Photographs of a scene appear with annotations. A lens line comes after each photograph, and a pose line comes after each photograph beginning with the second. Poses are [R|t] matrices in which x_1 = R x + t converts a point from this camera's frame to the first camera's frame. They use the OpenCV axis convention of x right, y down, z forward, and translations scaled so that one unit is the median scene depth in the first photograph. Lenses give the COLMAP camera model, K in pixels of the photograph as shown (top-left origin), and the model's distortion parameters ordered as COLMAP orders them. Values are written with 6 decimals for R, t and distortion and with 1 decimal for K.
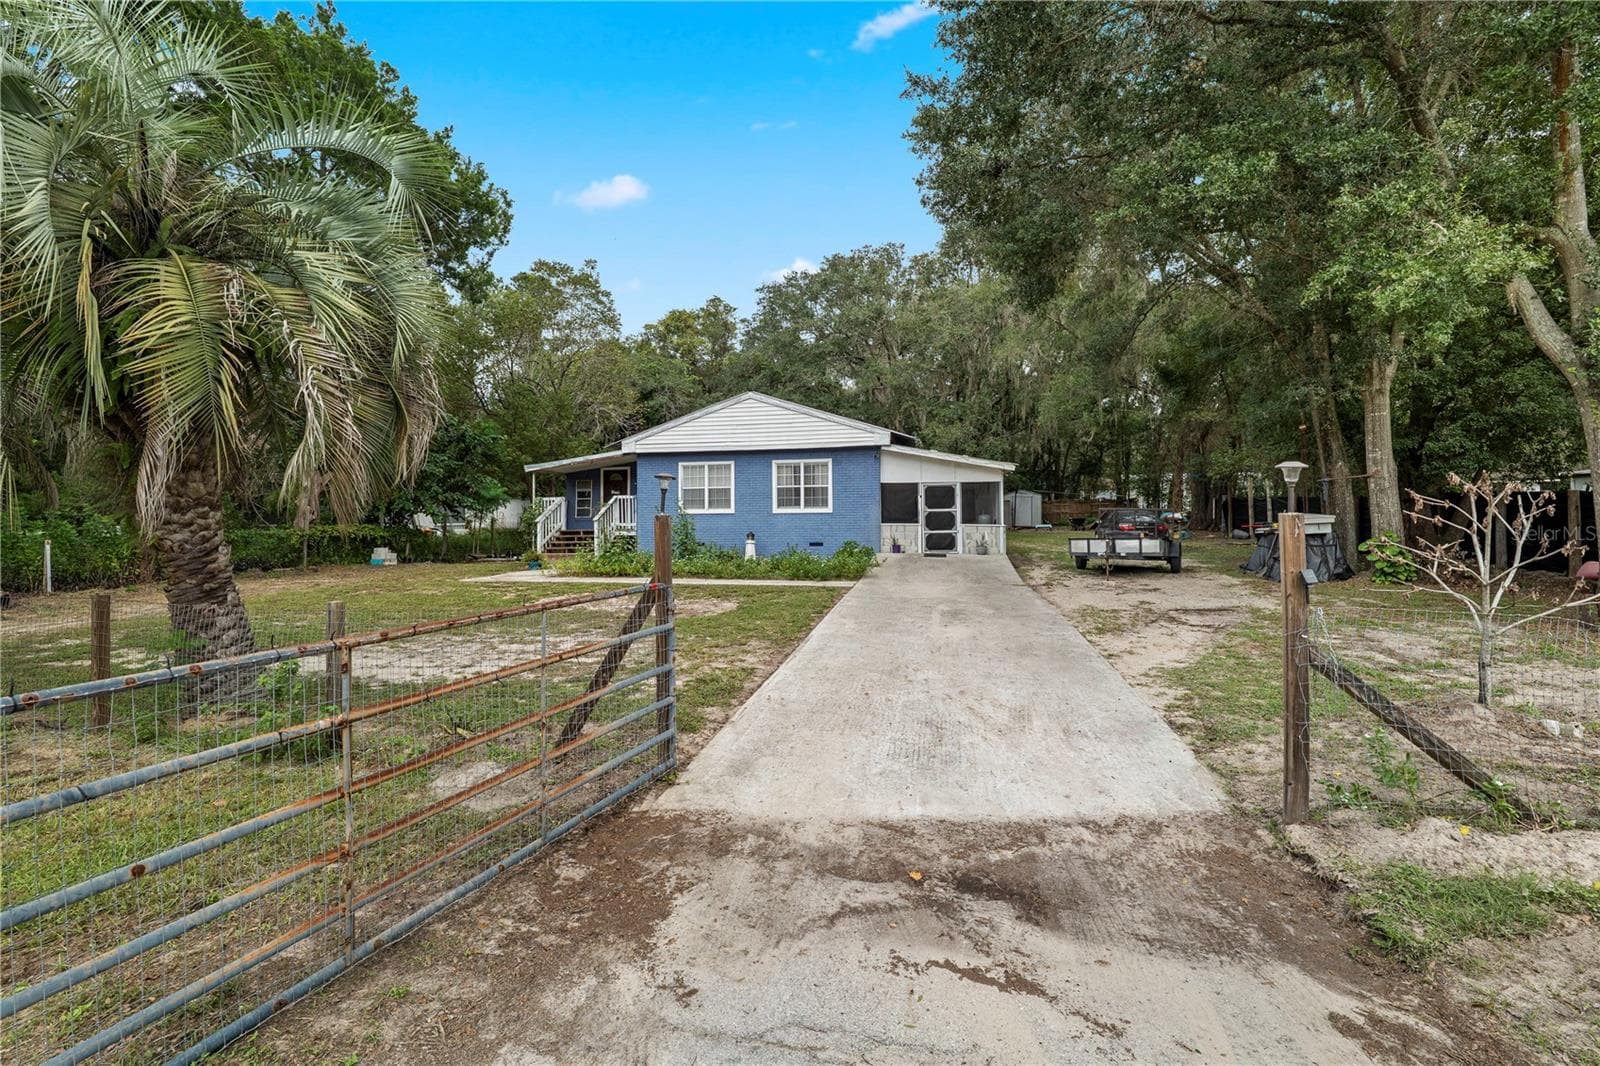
lens RADIAL K [[695.1, 0, 784.7], [0, 695.1, 511.6], [0, 0, 1]] dist [0.000227, -0.000028]
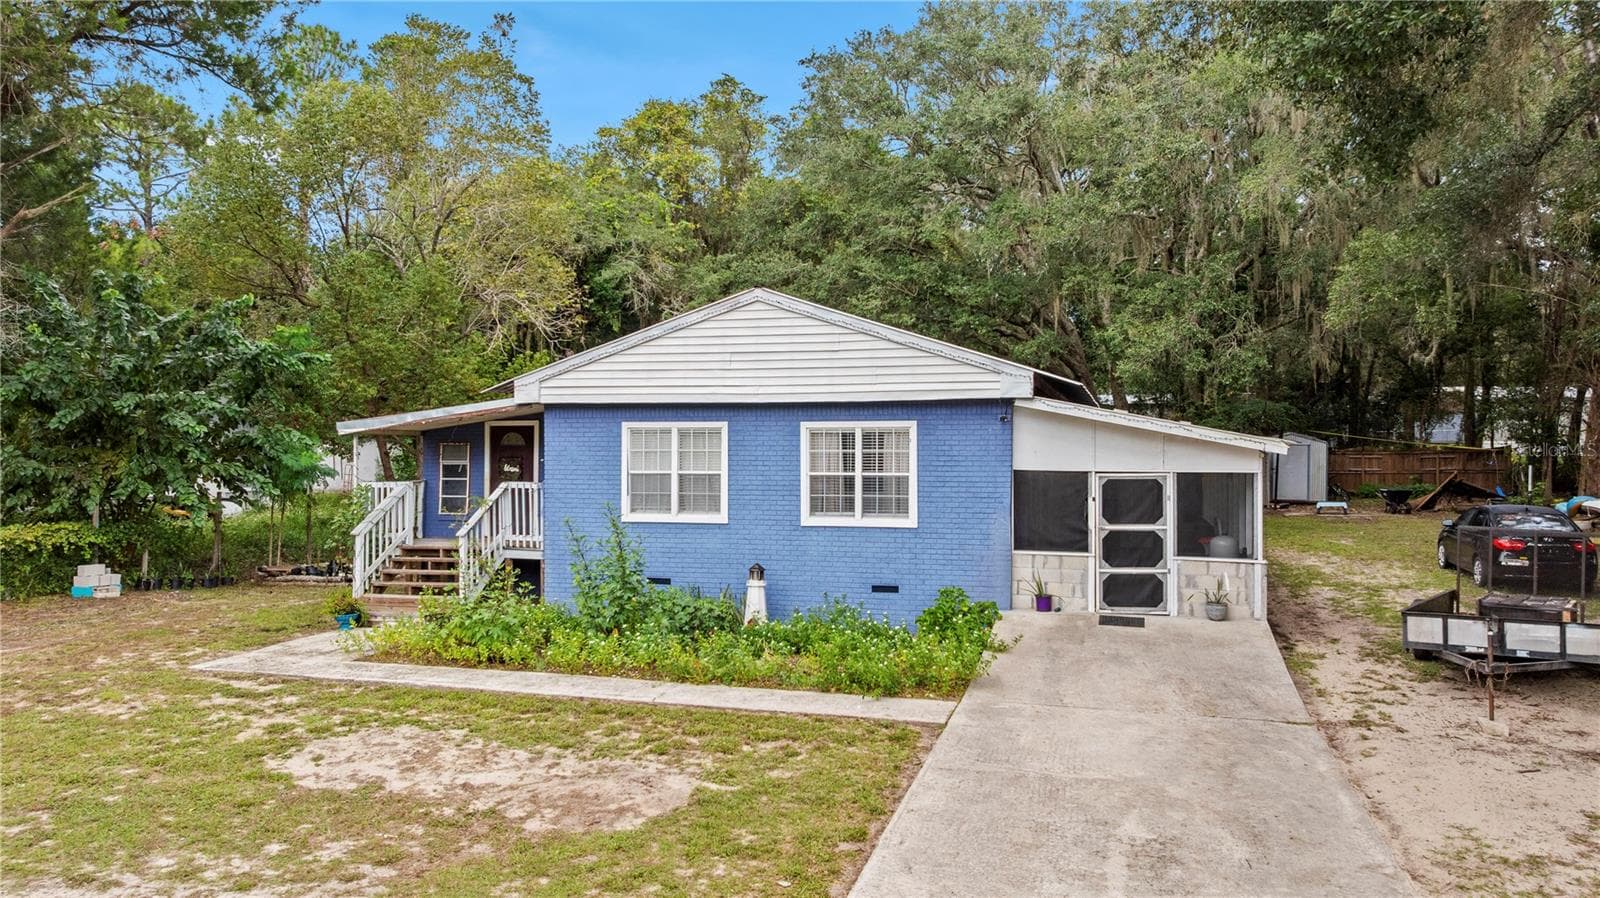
lens RADIAL K [[1175.7, 0, 800.0], [0, 1175.7, 449.0], [0, 0, 1]] dist [0.000973, -0.002305]
pose [[0.998271, 0.004907, -0.058581, 0.031630], [-0.003531, 0.999716, 0.023578, -0.072165], [0.058680, -0.023330, 0.998004, 0.133386]]
